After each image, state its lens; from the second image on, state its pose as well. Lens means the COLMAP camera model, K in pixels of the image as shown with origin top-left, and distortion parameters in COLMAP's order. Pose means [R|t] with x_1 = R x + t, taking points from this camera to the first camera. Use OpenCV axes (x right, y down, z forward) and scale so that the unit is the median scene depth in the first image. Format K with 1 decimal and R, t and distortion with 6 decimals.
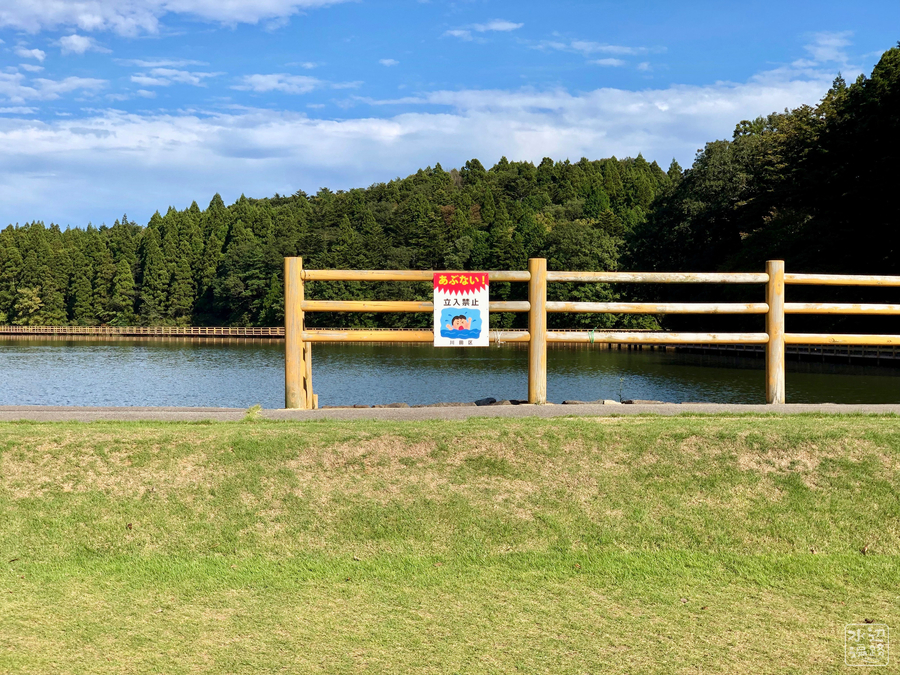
lens RADIAL K [[1341.6, 0, 450.0], [0, 1341.6, 337.5], [0, 0, 1]] dist [-0.002929, 0.053726]
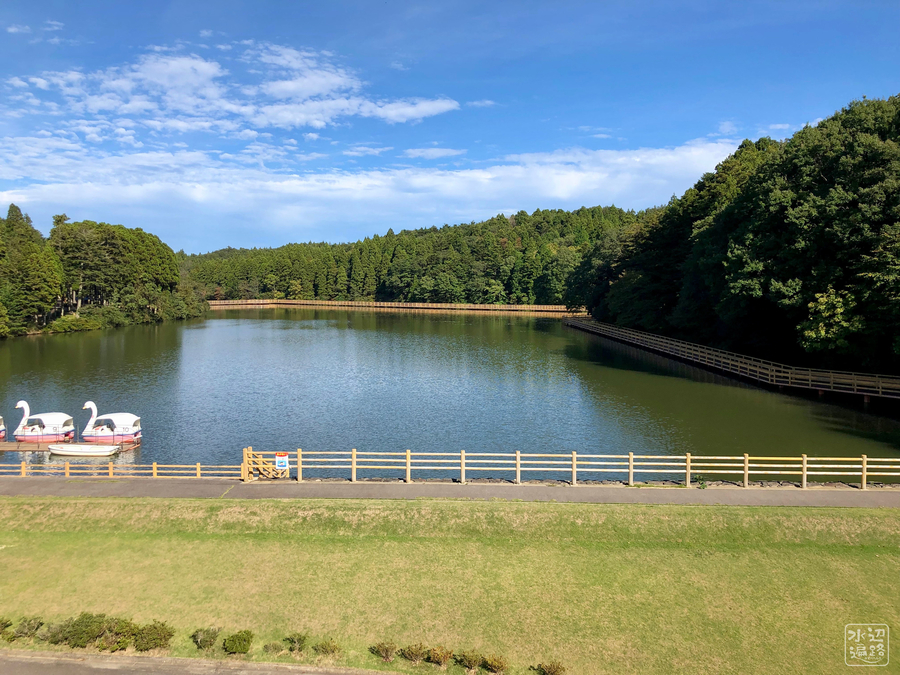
lens RADIAL K [[729.4, 0, 450.0], [0, 729.4, 337.5], [0, 0, 1]] dist [0.065113, -0.061264]
pose [[0.993991, 0.003072, -0.109420, 0.033629], [0.004135, 0.997839, 0.065574, -0.023758], [0.109385, -0.065633, 0.991830, -0.055380]]
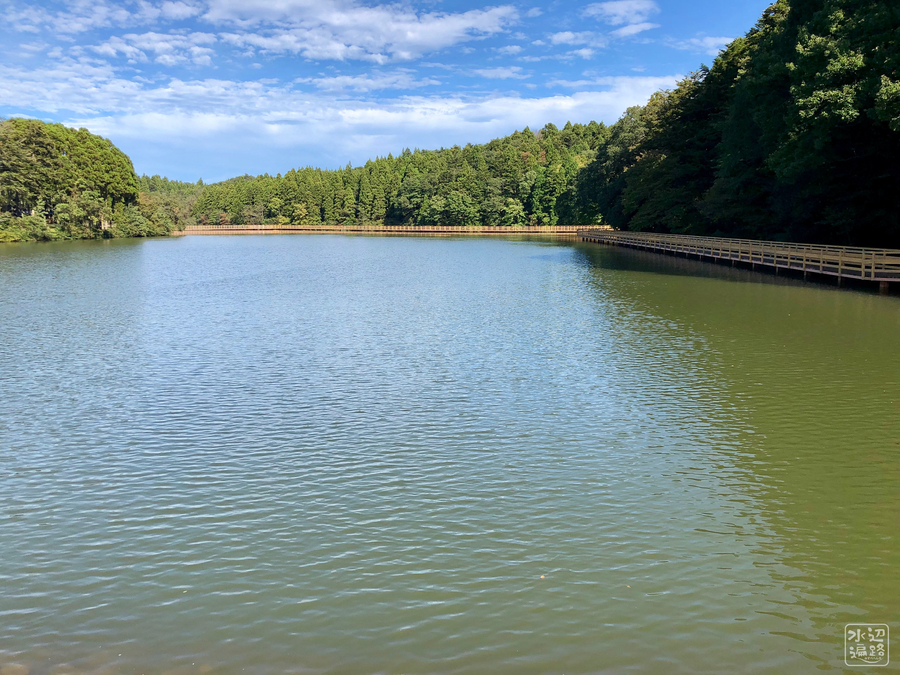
lens RADIAL K [[729.4, 0, 450.0], [0, 729.4, 337.5], [0, 0, 1]] dist [0.065113, -0.061264]
pose [[0.985893, 0.018592, -0.166344, 0.057686], [0.006383, 0.988913, 0.148361, -0.004140], [0.167258, -0.147330, 0.974843, 0.040950]]
